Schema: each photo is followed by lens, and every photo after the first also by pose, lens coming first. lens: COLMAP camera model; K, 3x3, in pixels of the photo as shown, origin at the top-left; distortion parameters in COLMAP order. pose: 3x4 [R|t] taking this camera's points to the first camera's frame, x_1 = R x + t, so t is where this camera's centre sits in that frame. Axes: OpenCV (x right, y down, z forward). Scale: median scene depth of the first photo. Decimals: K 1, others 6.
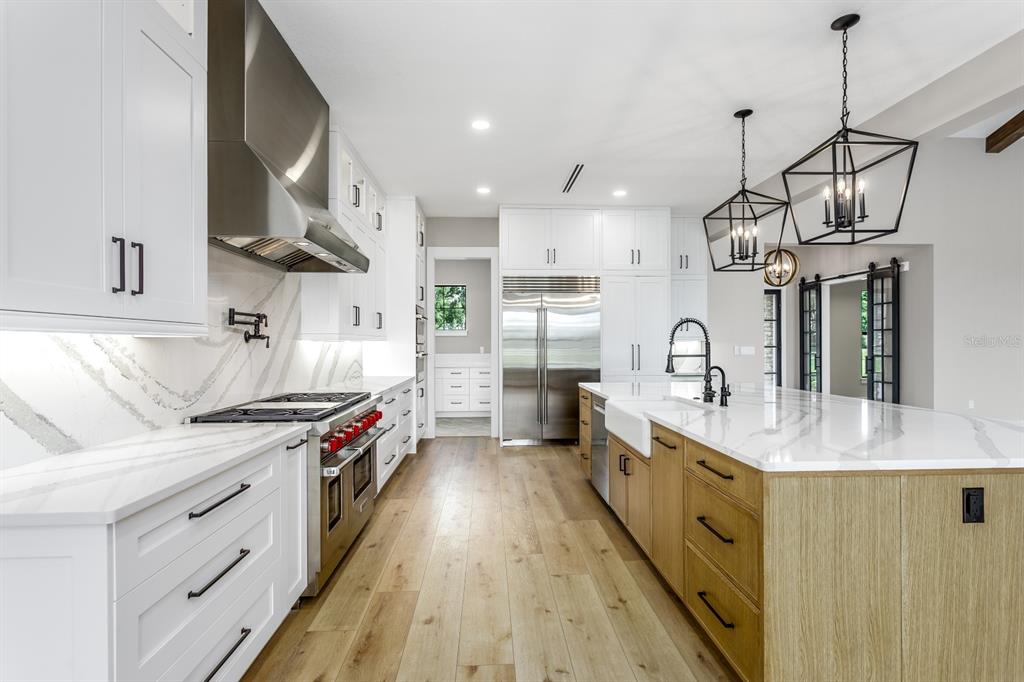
lens RADIAL K [[485.4, 0, 512.0], [0, 485.4, 341.0], [0, 0, 1]] dist [0.001976, 0.000138]
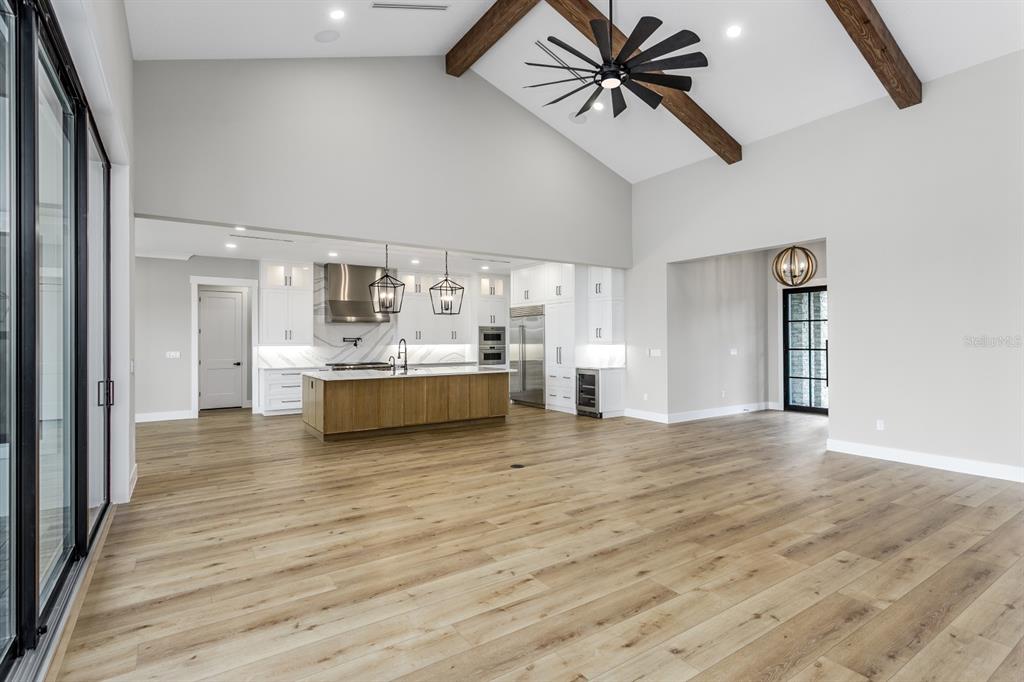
lens RADIAL K [[500.3, 0, 510.8], [0, 500.3, 337.0], [0, 0, 1]] dist [0.000138, -0.000023]
pose [[0.515448, -0.005851, -0.856901, 3.471271], [0.008299, 0.999964, -0.001835, -0.051868], [0.856880, -0.006165, 0.515478, 0.089048]]
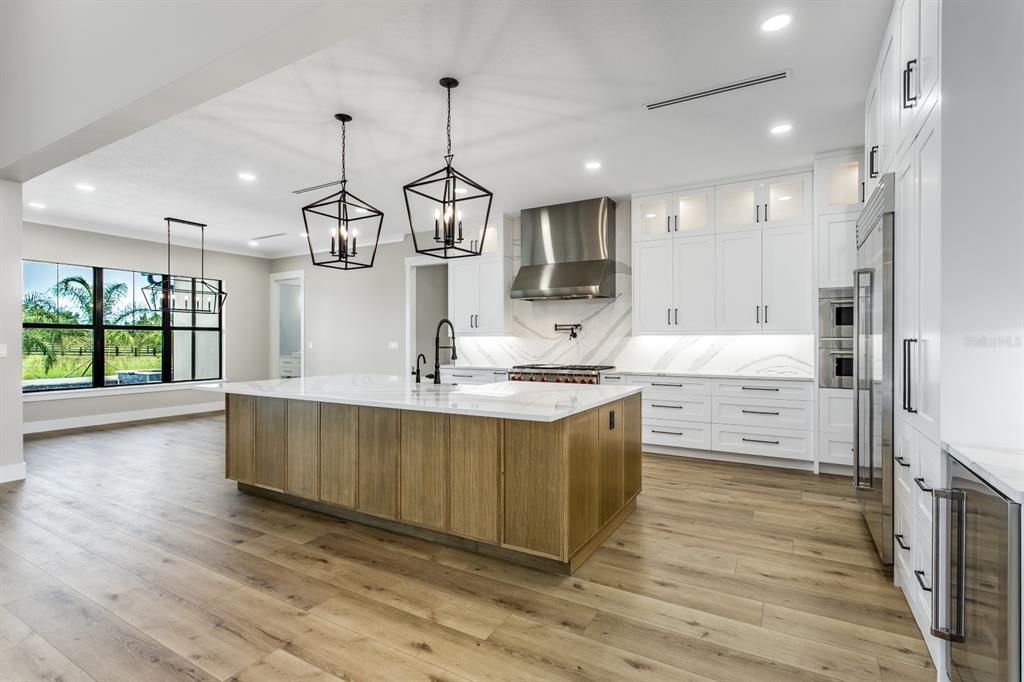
lens RADIAL K [[485.4, 0, 512.0], [0, 485.4, 341.0], [0, 0, 1]] dist [0.001976, 0.000138]
pose [[-0.545603, 0.004615, -0.838031, 1.570978], [0.006635, 0.999977, 0.001187, 0.013909], [0.838018, -0.004913, -0.545621, 2.126311]]
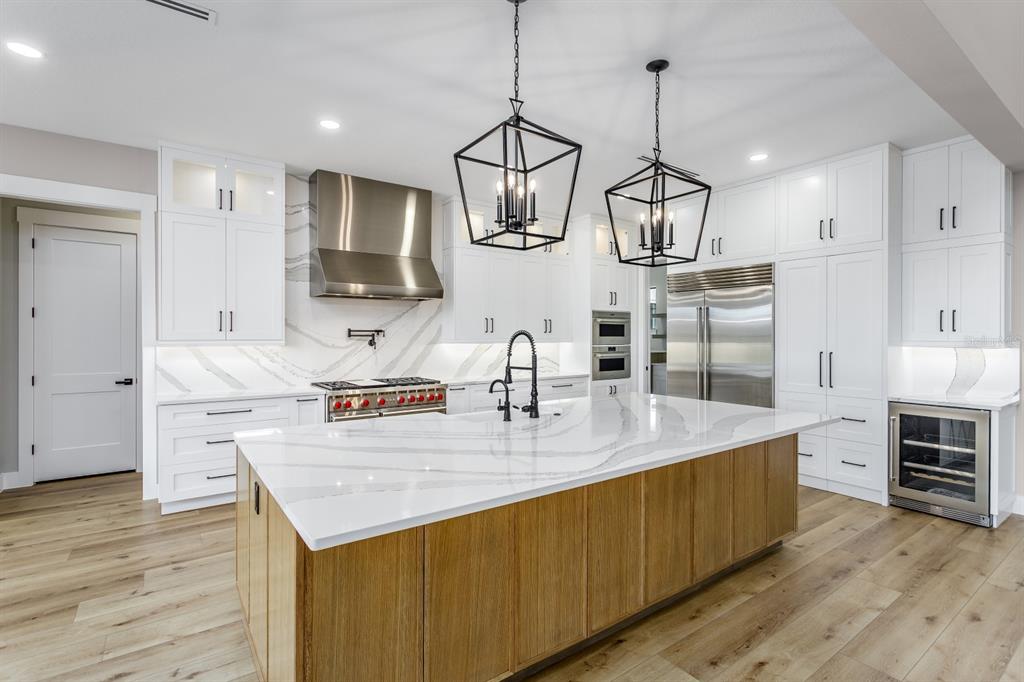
lens RADIAL K [[490.9, 0, 514.5], [0, 490.9, 336.4], [0, 0, 1]] dist [0.004696, 0.000539]
pose [[0.546794, 0.004834, -0.837253, 1.367907], [0.002114, 0.999972, 0.007155, -0.048304], [0.837265, -0.005682, 0.546769, 0.488159]]
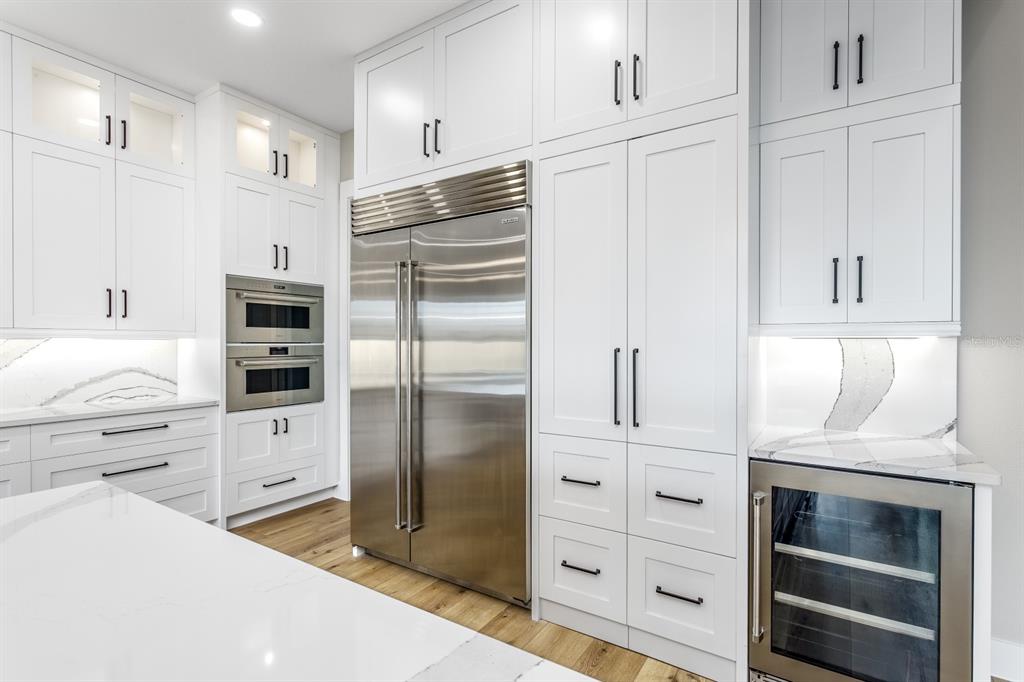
lens RADIAL K [[490.8, 0, 512.6], [0, 490.8, 342.9], [0, 0, 1]] dist [-0.000724, -0.000260]
pose [[0.809092, 0.004583, -0.587664, 0.867242], [0.000556, 0.999963, 0.008564, 0.000974], [0.587682, -0.007255, 0.809059, 1.536787]]
